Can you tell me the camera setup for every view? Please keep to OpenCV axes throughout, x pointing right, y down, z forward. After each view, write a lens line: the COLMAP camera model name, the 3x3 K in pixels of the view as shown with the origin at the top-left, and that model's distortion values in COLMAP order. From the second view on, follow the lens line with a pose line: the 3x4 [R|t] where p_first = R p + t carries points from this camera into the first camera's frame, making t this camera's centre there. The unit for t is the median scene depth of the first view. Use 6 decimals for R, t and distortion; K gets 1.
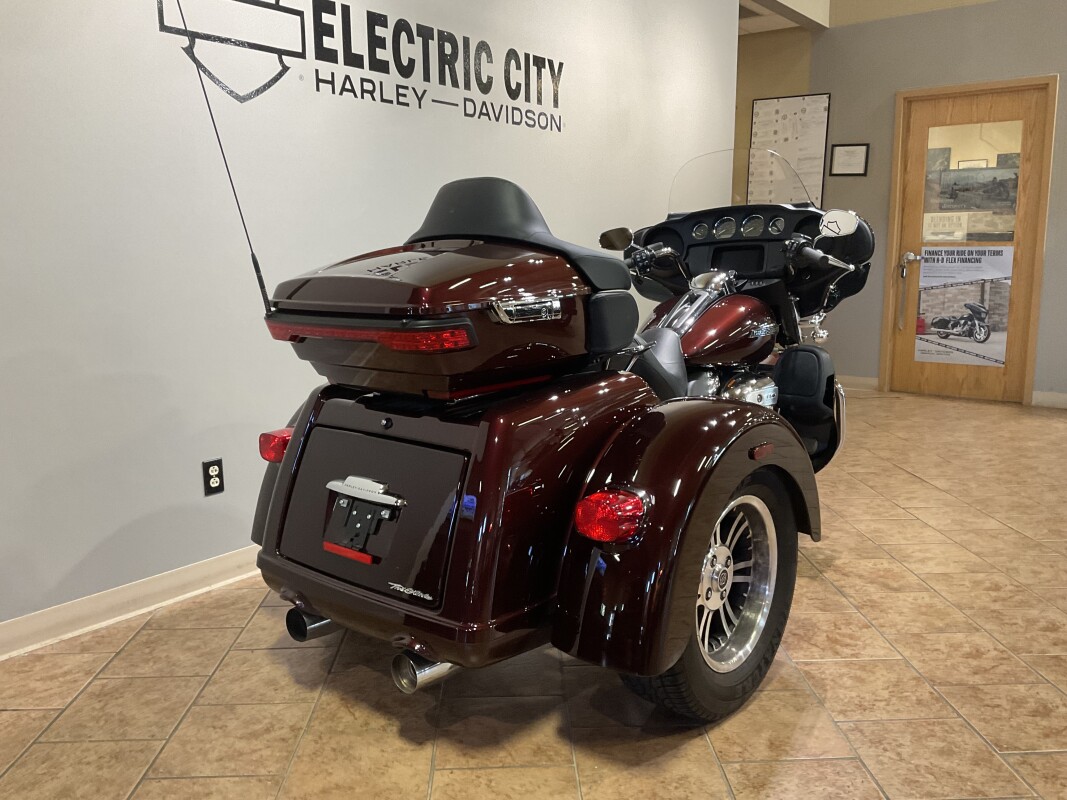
lens RADIAL K [[897.7, 0, 527.7], [0, 897.7, 399.3], [0, 0, 1]] dist [0.100959, -0.203227]
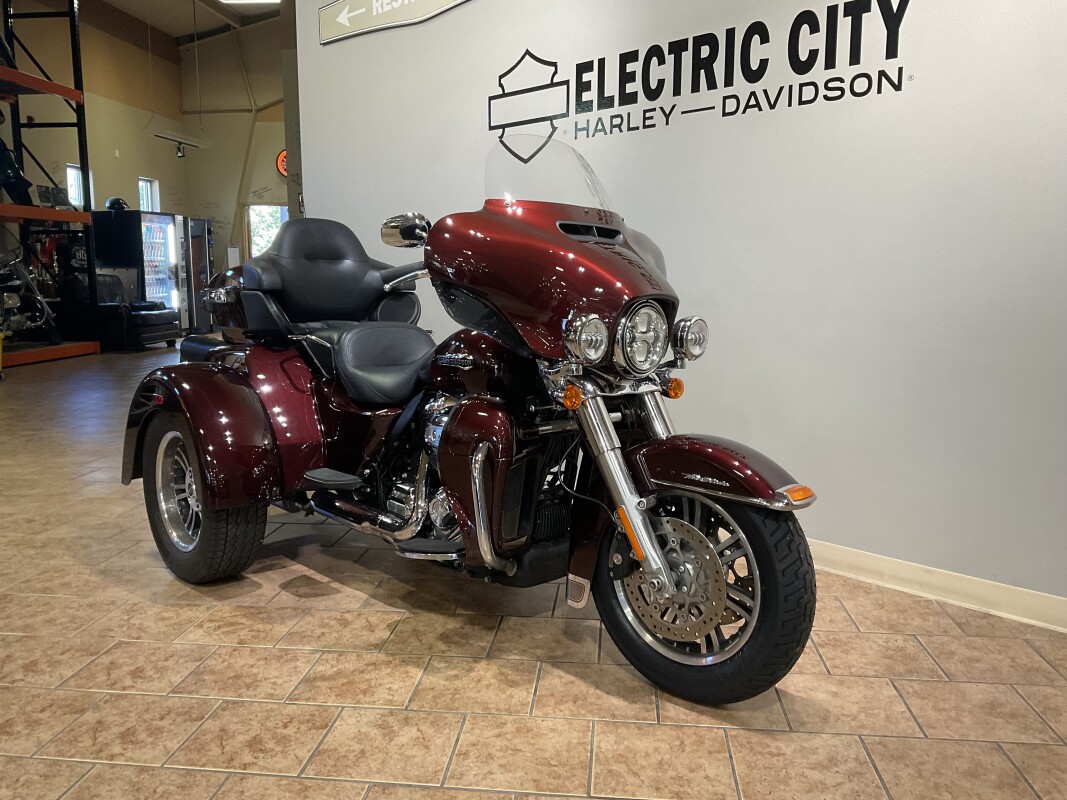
lens RADIAL K [[897.7, 0, 527.7], [0, 897.7, 399.3], [0, 0, 1]] dist [0.100959, -0.203227]
pose [[-0.146027, 0.144391, -0.978686, 0.895358], [-0.160885, 0.972655, 0.167506, -0.159700], [0.976111, 0.181916, -0.118804, 0.975980]]
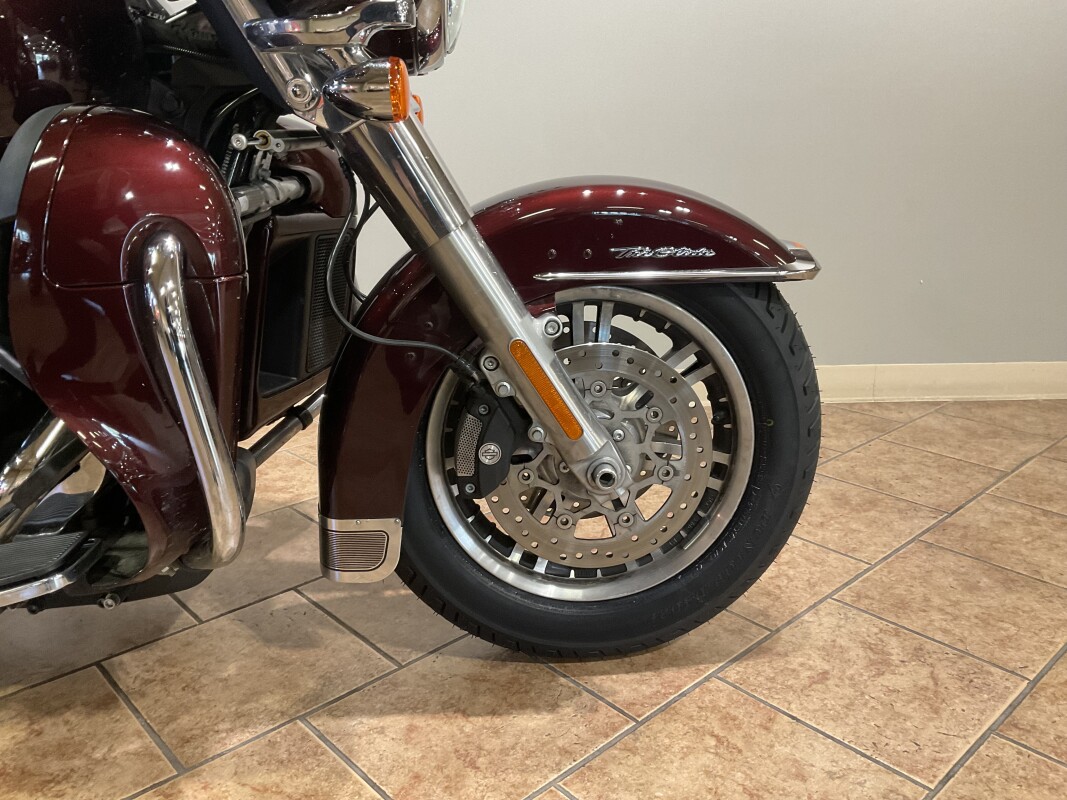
lens RADIAL K [[897.7, 0, 527.7], [0, 897.7, 399.3], [0, 0, 1]] dist [0.100959, -0.203227]
pose [[0.652586, 0.223299, -0.724064, 0.553661], [-0.116822, 0.973815, 0.195032, -0.048699], [0.748655, -0.042688, 0.661584, 0.814040]]
